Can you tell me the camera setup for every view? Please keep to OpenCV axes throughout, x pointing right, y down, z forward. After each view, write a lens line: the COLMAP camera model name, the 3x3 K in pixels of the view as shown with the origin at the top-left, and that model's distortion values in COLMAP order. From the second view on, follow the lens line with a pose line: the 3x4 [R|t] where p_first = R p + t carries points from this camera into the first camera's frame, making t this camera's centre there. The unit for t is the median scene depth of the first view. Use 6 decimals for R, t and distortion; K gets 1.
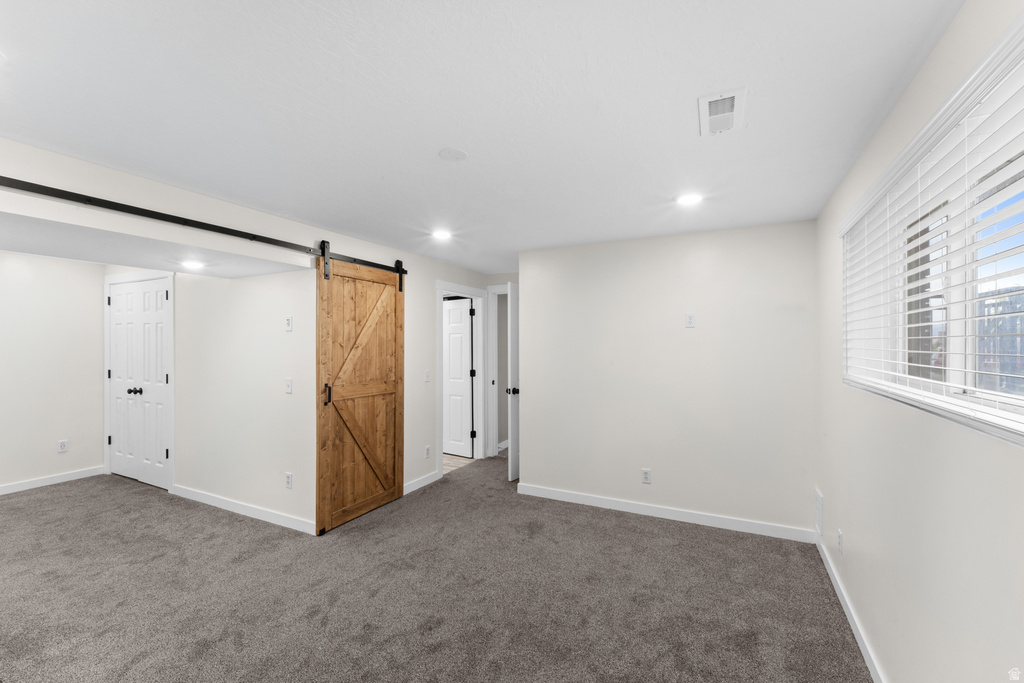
lens RADIAL K [[430.6, 0, 517.4], [0, 430.6, 344.0], [0, 0, 1]] dist [-0.003050, -0.000892]
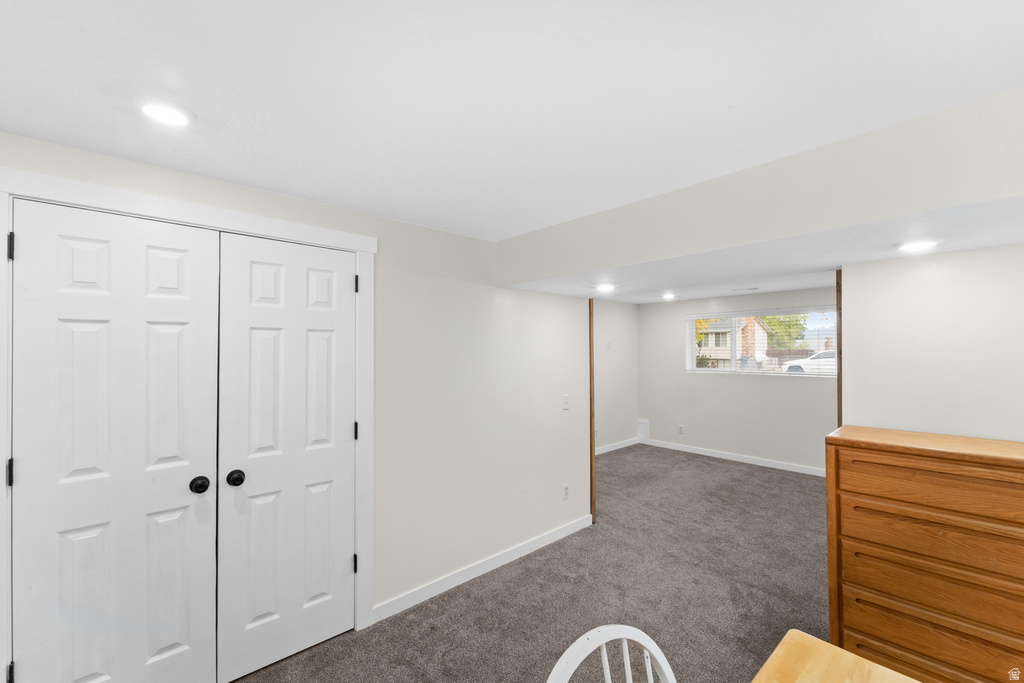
lens RADIAL K [[430.6, 0, 507.3], [0, 430.6, 339.8], [0, 0, 1]] dist [-0.003050, -0.000892]
pose [[0.354229, 0.024271, 0.934844, -1.296066], [0.001957, 0.999642, -0.026695, -0.025415], [-0.935157, 0.011285, 0.354054, 0.613029]]
